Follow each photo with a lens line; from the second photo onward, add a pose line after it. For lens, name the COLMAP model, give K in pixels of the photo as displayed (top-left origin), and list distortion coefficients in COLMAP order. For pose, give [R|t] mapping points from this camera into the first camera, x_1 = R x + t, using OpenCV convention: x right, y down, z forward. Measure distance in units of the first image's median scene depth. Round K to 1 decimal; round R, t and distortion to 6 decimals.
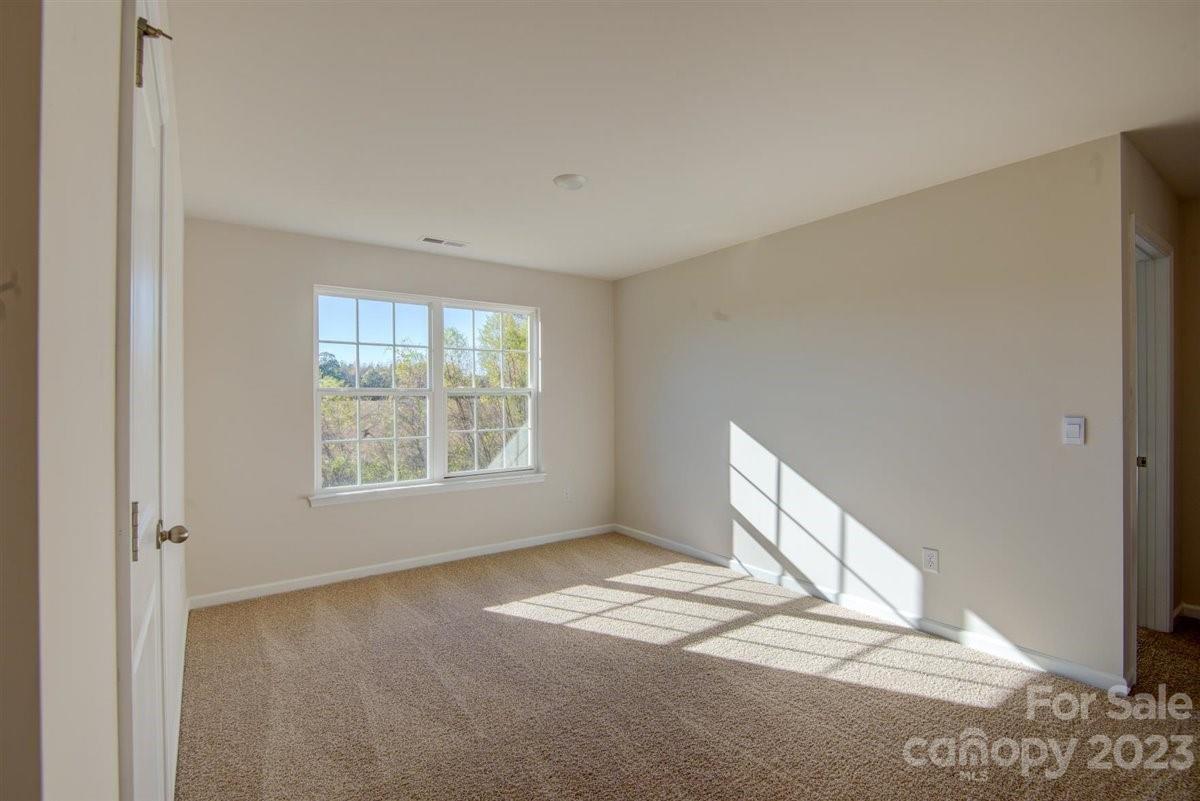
lens RADIAL K [[551.1, 0, 577.7], [0, 551.1, 403.2], [0, 0, 1]] dist [-0.001132, -0.005878]
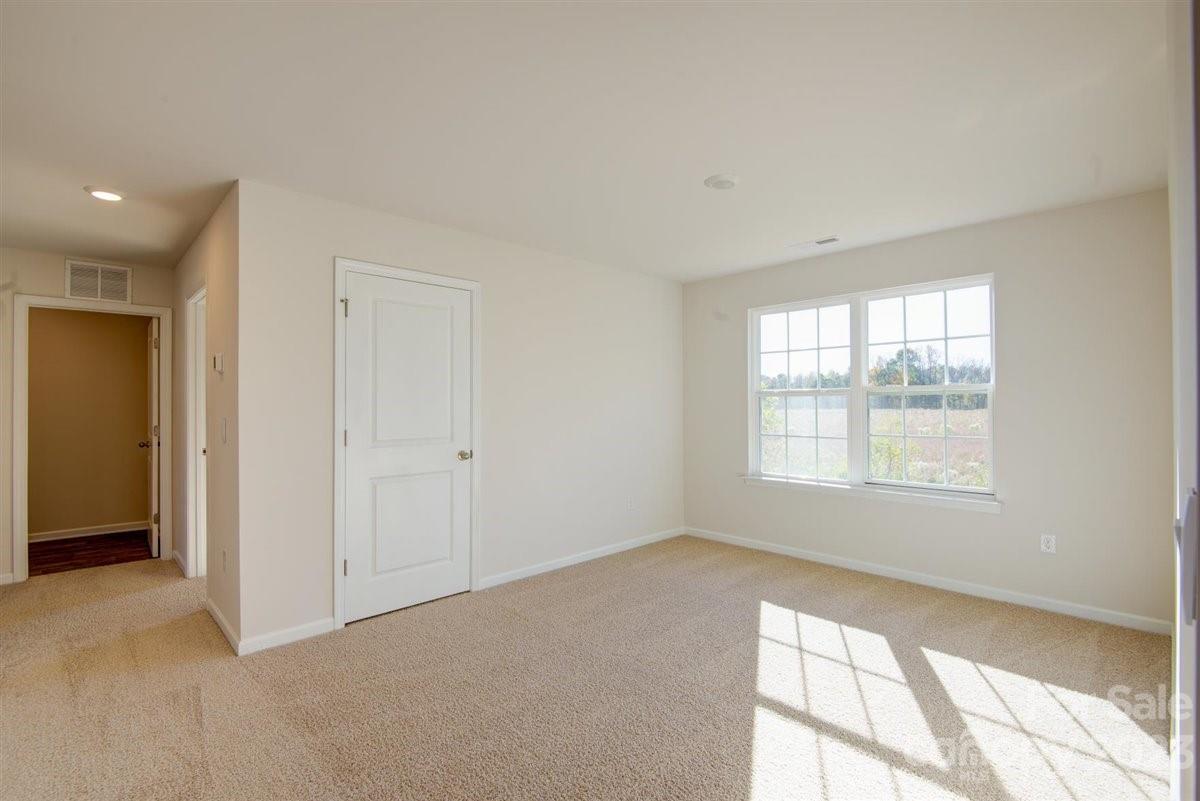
lens RADIAL K [[551.1, 0, 607.5], [0, 551.1, 399.4], [0, 0, 1]] dist [-0.001132, -0.005878]
pose [[0.149444, -0.003414, -0.988764, 0.690500], [0.000139, 0.999994, -0.003432, -0.004064], [0.988770, 0.000375, 0.149444, 0.470154]]
